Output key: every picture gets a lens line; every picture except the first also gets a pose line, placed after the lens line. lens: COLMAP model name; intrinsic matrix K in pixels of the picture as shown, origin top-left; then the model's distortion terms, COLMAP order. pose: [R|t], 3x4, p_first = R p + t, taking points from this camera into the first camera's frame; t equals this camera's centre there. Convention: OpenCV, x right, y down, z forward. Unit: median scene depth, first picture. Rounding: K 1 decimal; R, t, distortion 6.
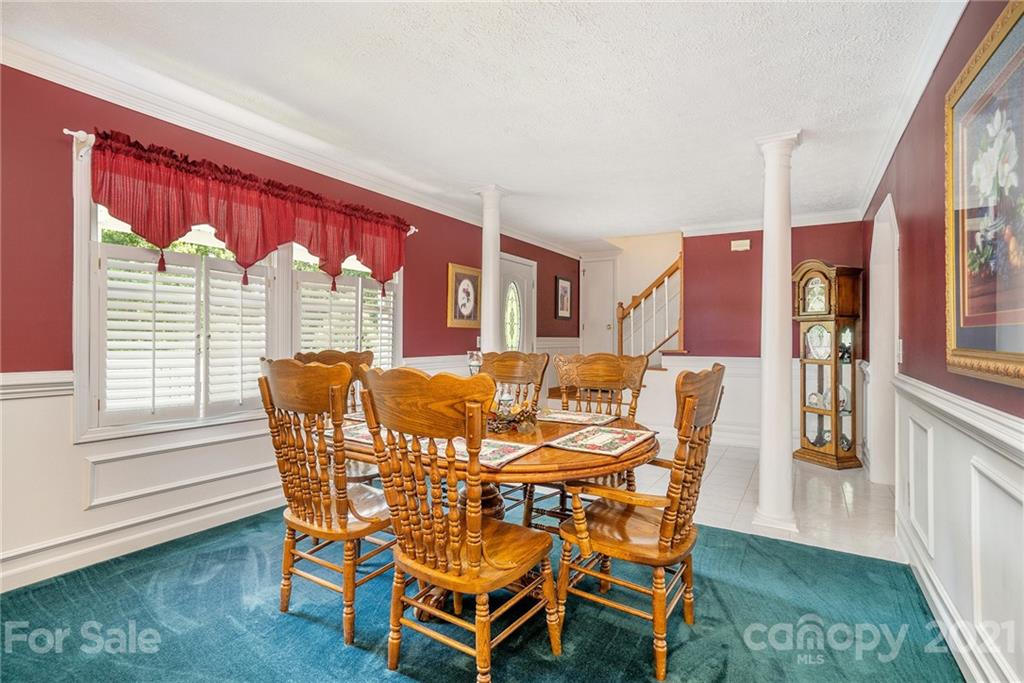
lens RADIAL K [[483.1, 0, 517.5], [0, 483.1, 335.4], [0, 0, 1]] dist [-0.009717, 0.003871]
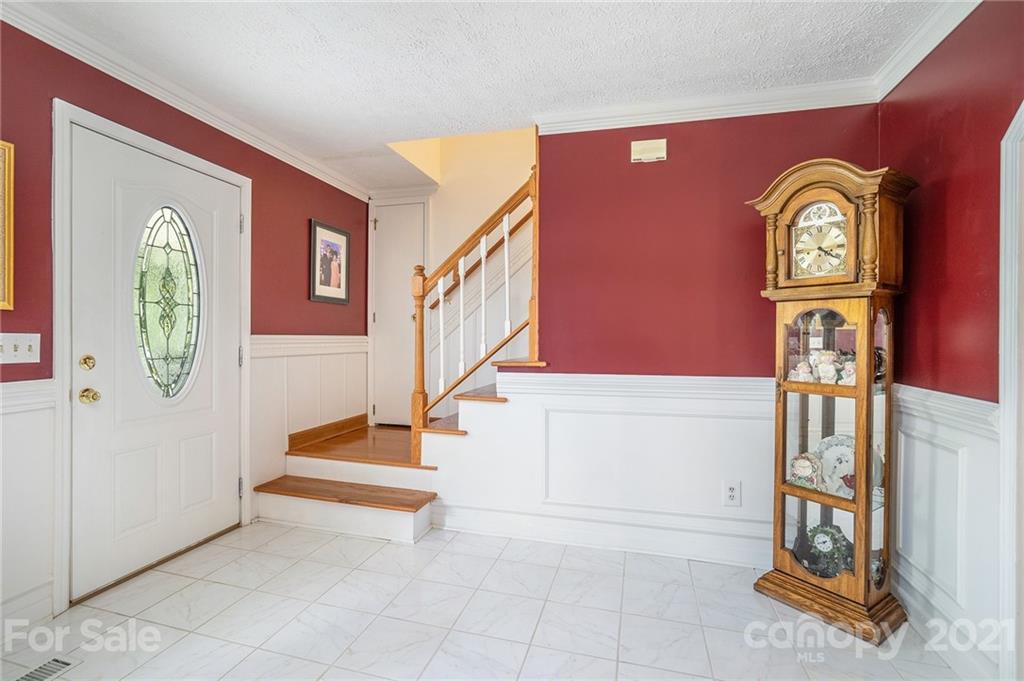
lens RADIAL K [[483.1, 0, 506.8], [0, 483.1, 340.0], [0, 0, 1]] dist [-0.009717, 0.003871]
pose [[0.964316, 0.001132, 0.264750, 0.172634], [-0.004019, 0.999938, 0.010362, 0.003274], [-0.264722, -0.011056, 0.964261, 0.504862]]
